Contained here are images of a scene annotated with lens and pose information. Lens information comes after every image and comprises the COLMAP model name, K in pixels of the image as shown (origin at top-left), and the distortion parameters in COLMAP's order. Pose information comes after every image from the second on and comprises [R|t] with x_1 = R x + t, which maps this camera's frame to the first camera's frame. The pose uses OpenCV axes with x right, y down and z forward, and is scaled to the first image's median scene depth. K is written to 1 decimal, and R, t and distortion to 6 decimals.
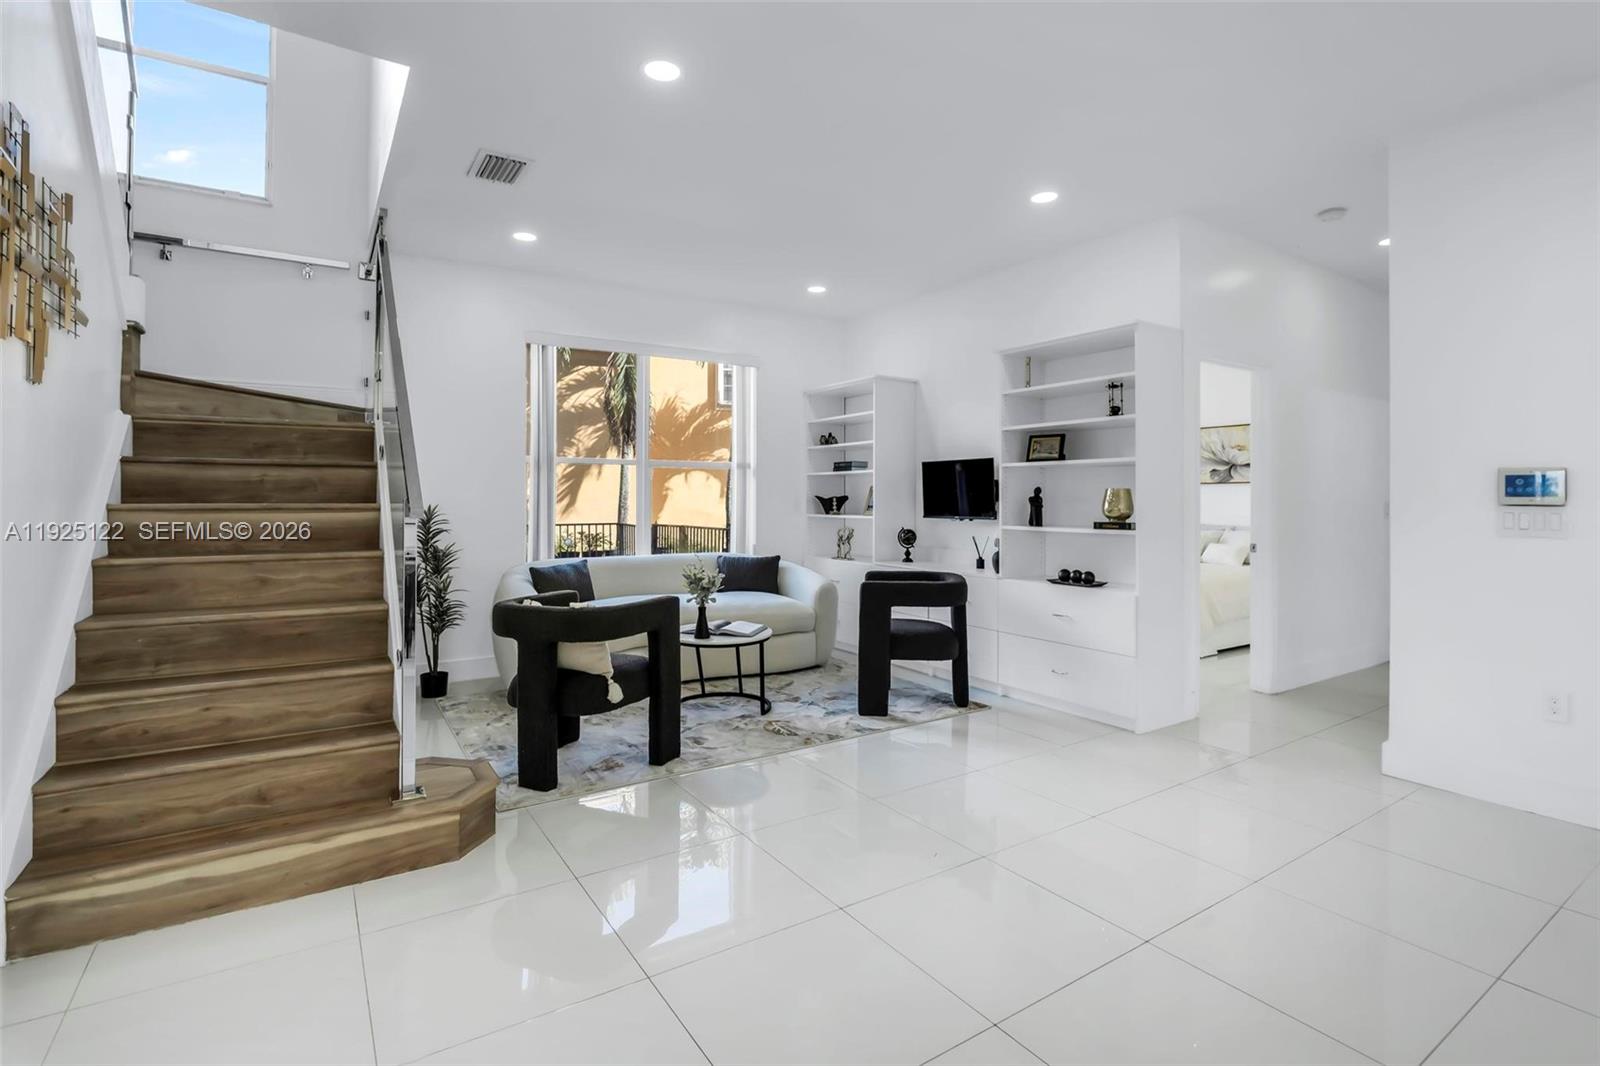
lens RADIAL K [[753.0, 0, 830.9], [0, 753.0, 480.0], [0, 0, 1]] dist [-0.024716, -0.001553]
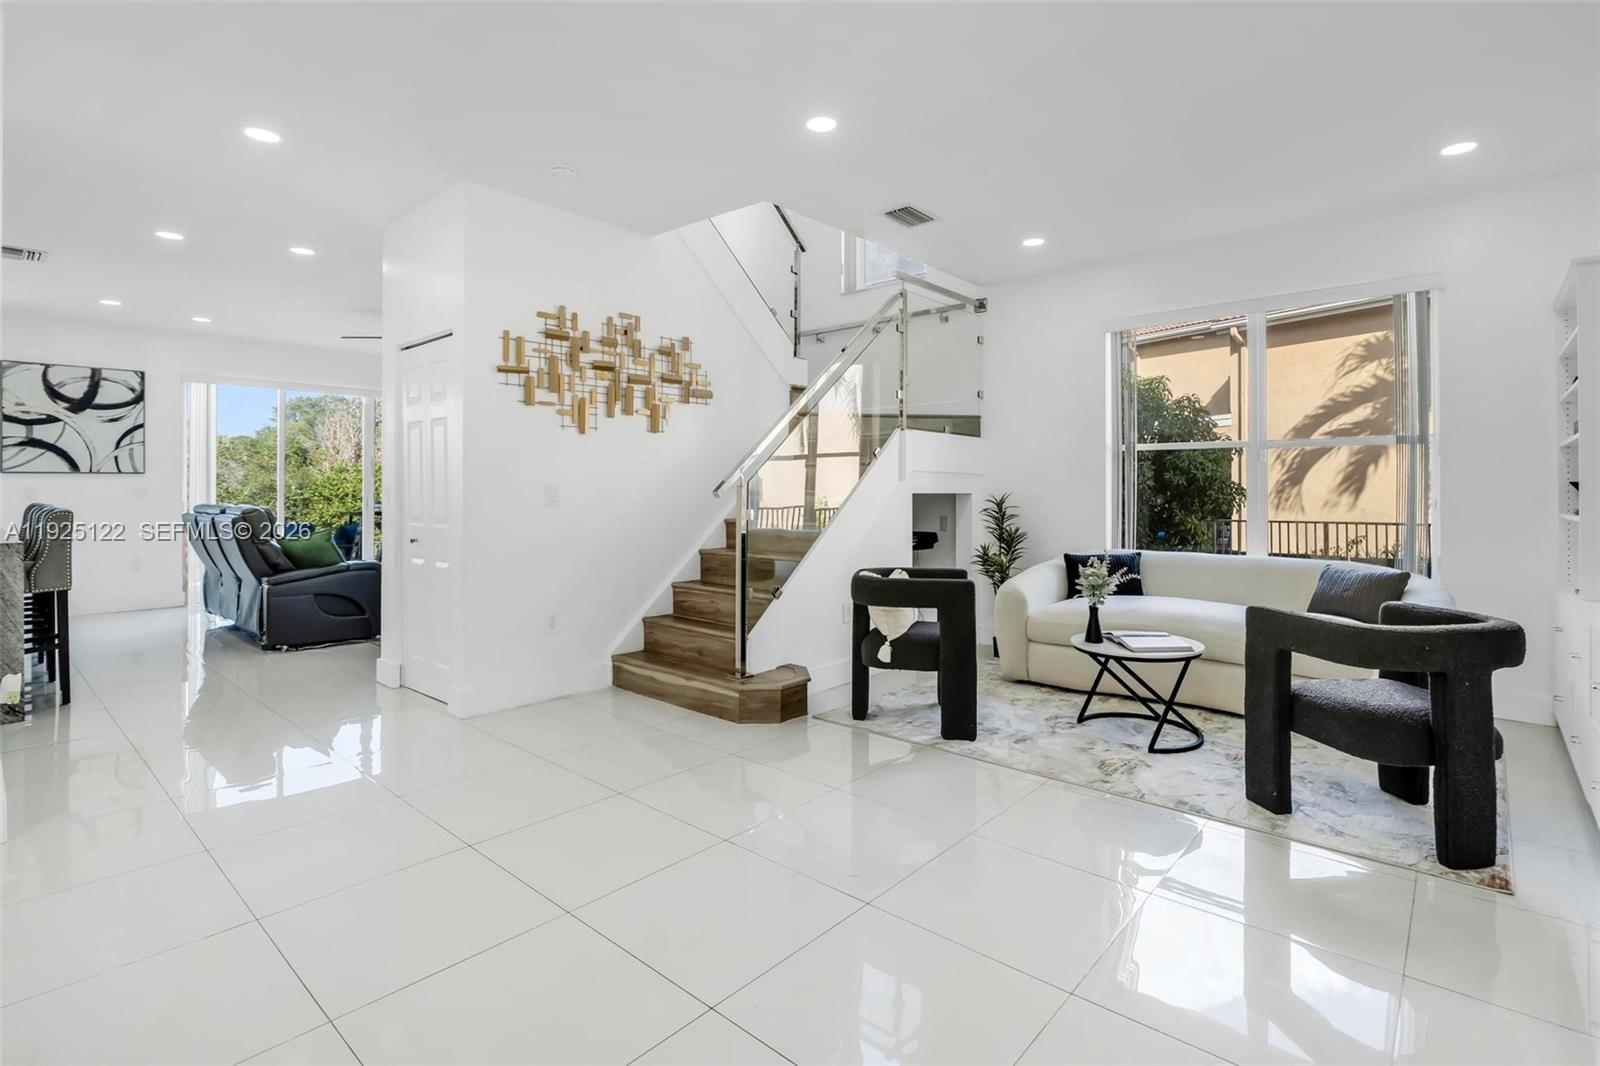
lens RADIAL K [[753.0, 0, 785.3], [0, 753.0, 472.0], [0, 0, 1]] dist [-0.024716, -0.001553]
pose [[0.242280, -0.025636, -0.969868, 0.632885], [0.020188, 0.999568, -0.021378, 0.021739], [0.969996, -0.014401, 0.242692, 0.457154]]
